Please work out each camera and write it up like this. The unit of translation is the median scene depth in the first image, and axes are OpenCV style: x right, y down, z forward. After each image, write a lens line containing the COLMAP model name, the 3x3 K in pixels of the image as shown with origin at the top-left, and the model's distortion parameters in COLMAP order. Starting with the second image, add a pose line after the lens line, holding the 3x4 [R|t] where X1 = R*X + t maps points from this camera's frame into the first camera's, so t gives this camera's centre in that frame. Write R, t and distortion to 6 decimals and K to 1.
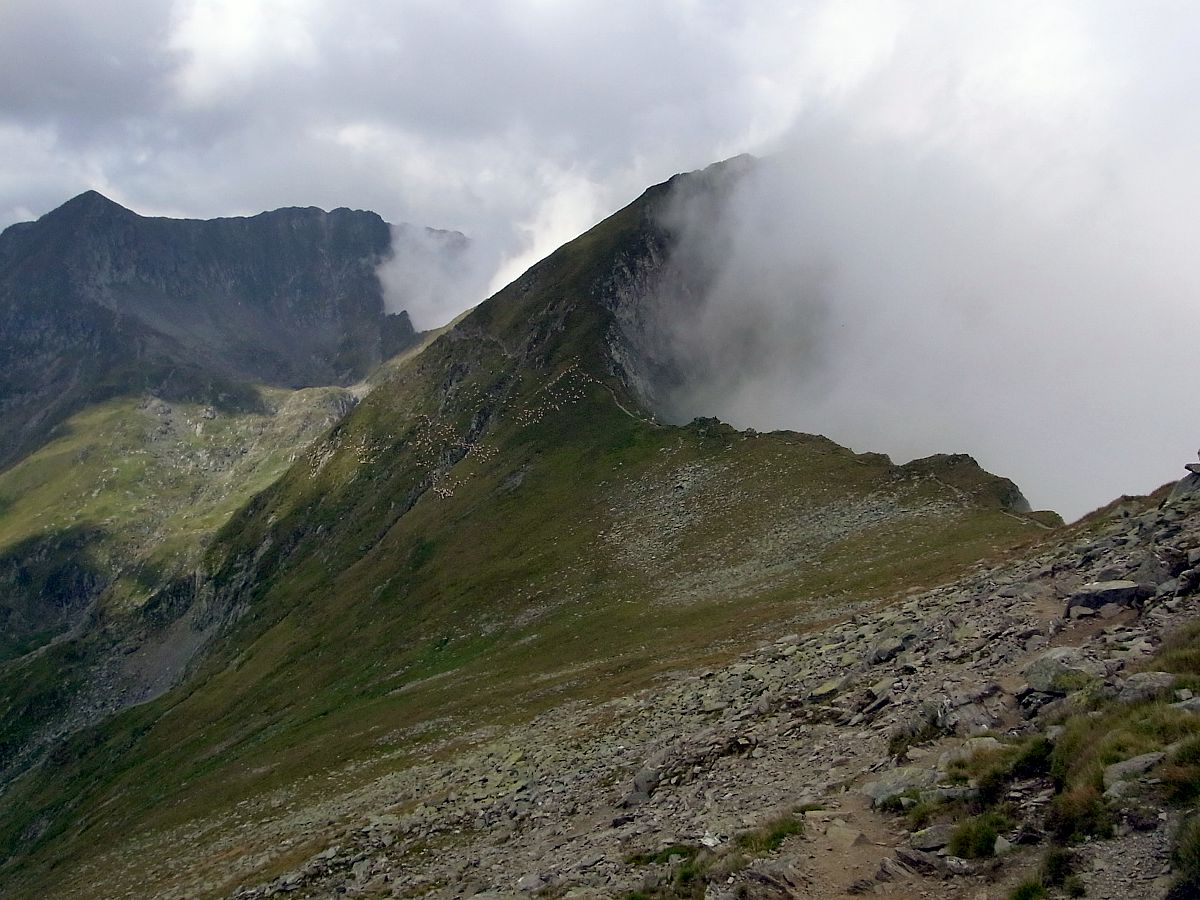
lens RADIAL K [[974.0, 0, 599.5], [0, 974.0, 414.3], [0, 0, 1]] dist [0.071672, 0.000567]
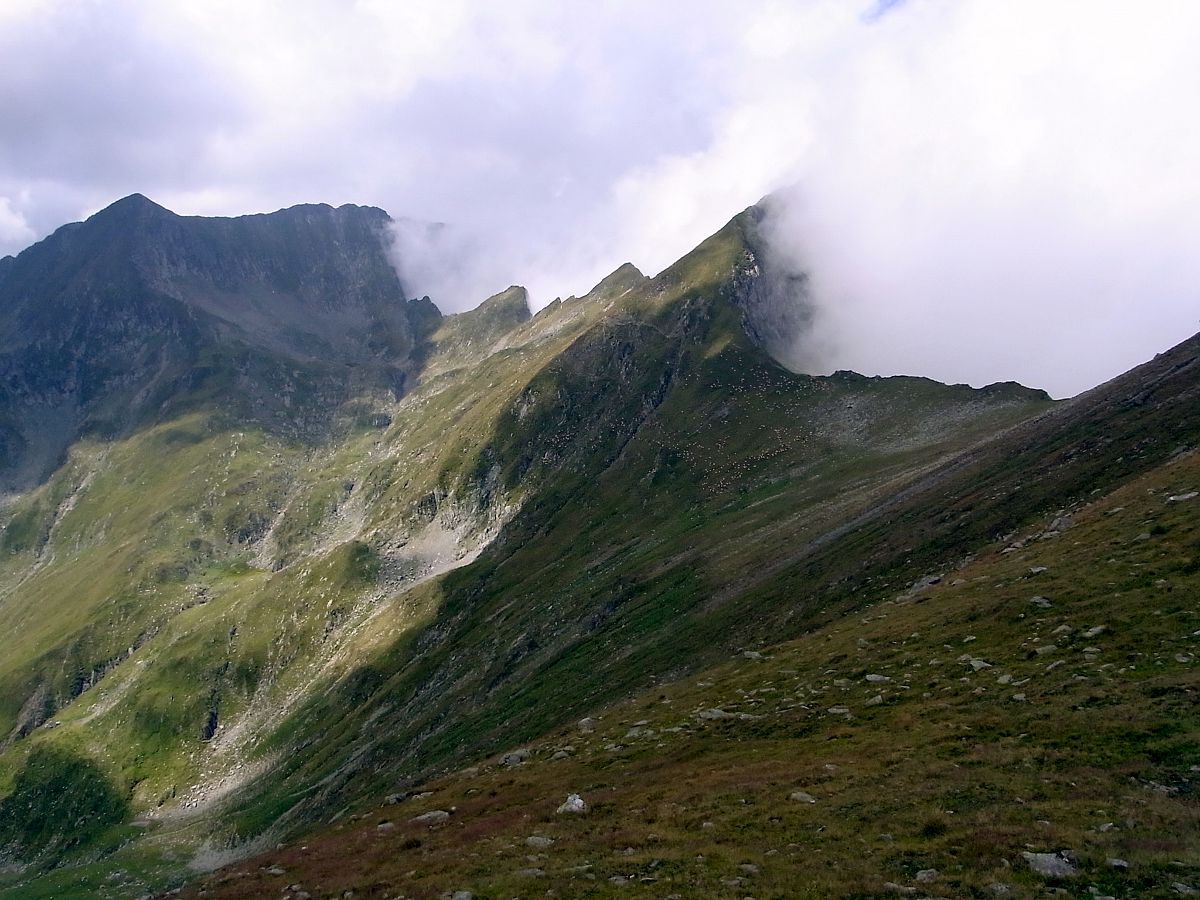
lens RADIAL K [[985.2, 0, 600.0], [0, 985.2, 450.0], [0, 0, 1]] dist [-0.001954, 0.002145]
pose [[0.990640, -0.034483, 0.132071, -0.170014], [0.026070, 0.997551, 0.064905, 0.005861], [-0.133986, -0.060855, 0.989113, -0.211703]]
